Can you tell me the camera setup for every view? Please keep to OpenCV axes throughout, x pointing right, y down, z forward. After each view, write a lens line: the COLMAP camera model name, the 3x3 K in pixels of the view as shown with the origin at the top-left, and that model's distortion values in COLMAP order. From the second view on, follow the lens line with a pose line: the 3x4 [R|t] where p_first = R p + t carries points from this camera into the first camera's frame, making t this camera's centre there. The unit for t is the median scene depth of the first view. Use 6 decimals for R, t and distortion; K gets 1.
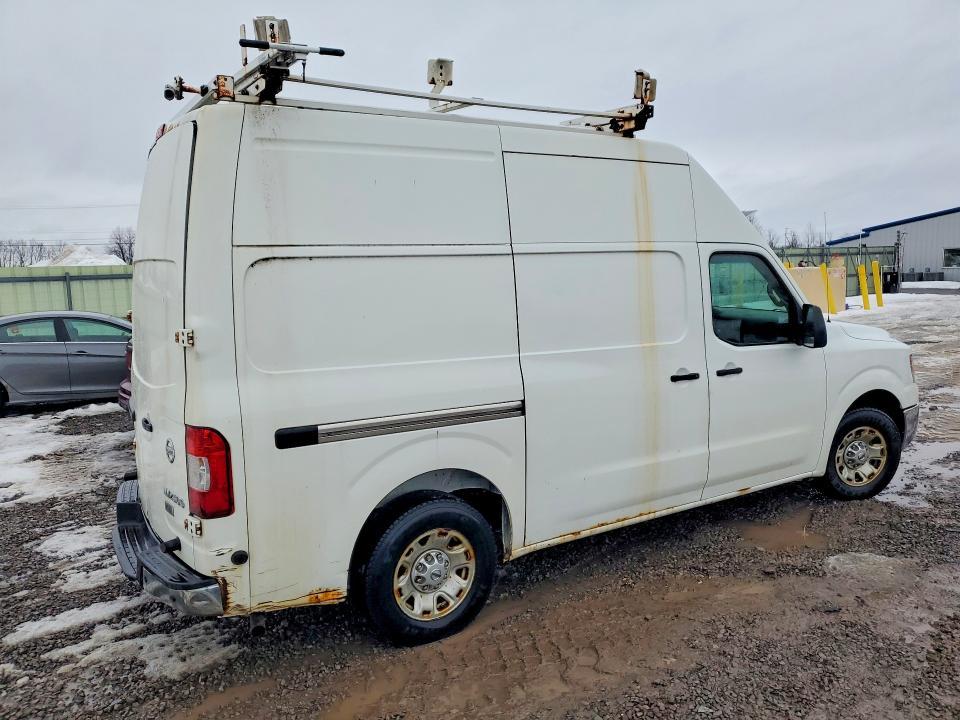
lens RADIAL K [[744.2, 0, 503.6], [0, 744.2, 348.7], [0, 0, 1]] dist [0.026931, -0.005299]
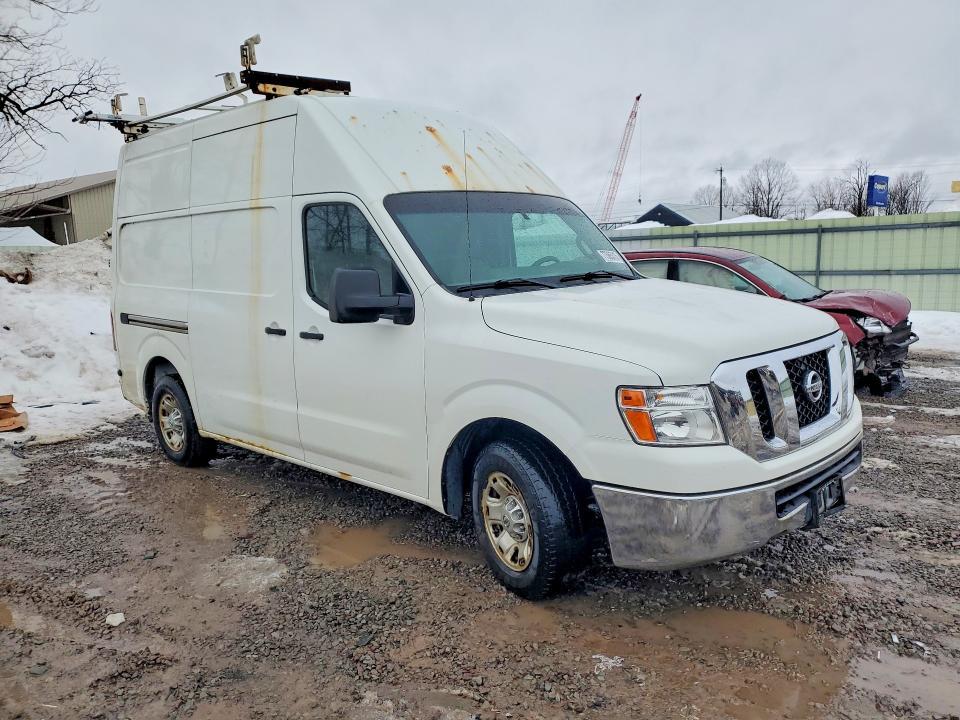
lens RADIAL K [[744.2, 0, 475.8], [0, 744.2, 368.1], [0, 0, 1]] dist [0.026931, -0.005299]
pose [[0.250759, 0.171762, -0.952690, 1.199196], [-0.085090, 0.984235, 0.155053, -0.087388], [0.964303, 0.042184, 0.261421, 0.925472]]
